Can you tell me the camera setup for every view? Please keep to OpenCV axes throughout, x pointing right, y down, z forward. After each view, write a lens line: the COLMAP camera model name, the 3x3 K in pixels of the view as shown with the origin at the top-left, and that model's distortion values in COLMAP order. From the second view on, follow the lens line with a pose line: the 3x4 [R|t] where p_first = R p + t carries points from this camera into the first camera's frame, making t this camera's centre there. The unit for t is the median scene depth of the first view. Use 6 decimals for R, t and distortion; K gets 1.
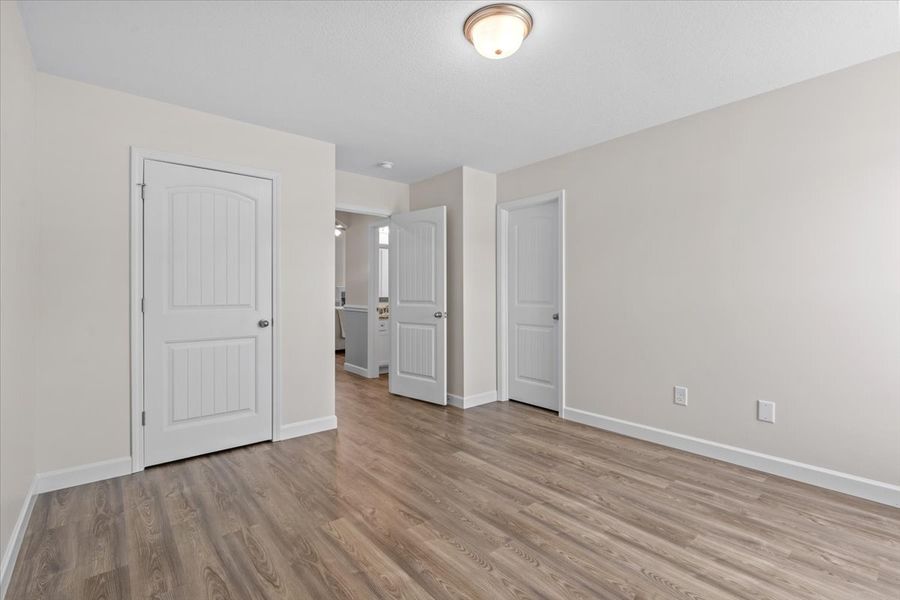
lens RADIAL K [[409.6, 0, 450.6], [0, 409.6, 299.7], [0, 0, 1]] dist [-0.006146, 0.000669]
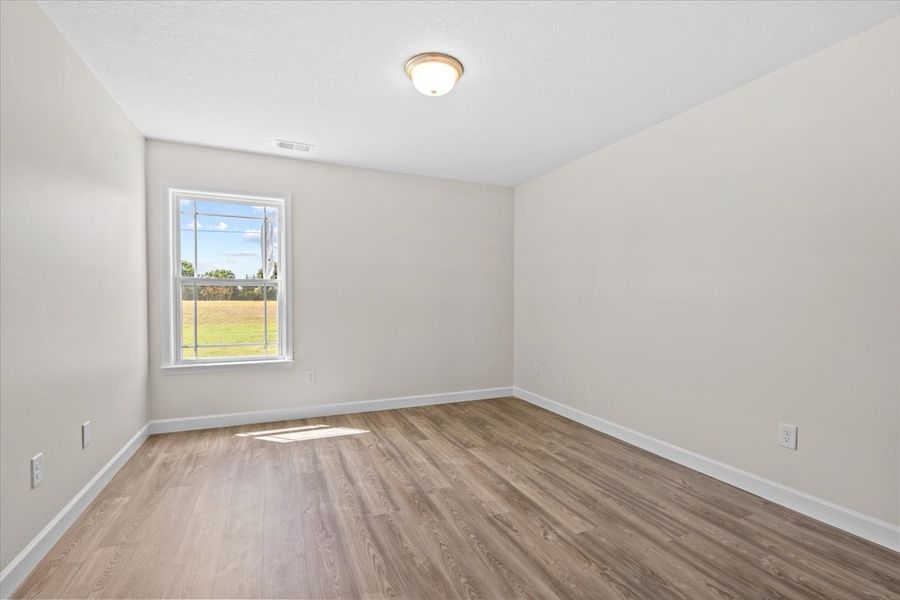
lens RADIAL K [[409.6, 0, 449.9], [0, 409.6, 299.1], [0, 0, 1]] dist [-0.006146, 0.000669]
pose [[-0.960472, -0.002175, 0.278369, -0.258635], [0.002523, 0.999860, 0.016520, -0.029568], [-0.278366, 0.016569, -0.960332, 2.106437]]
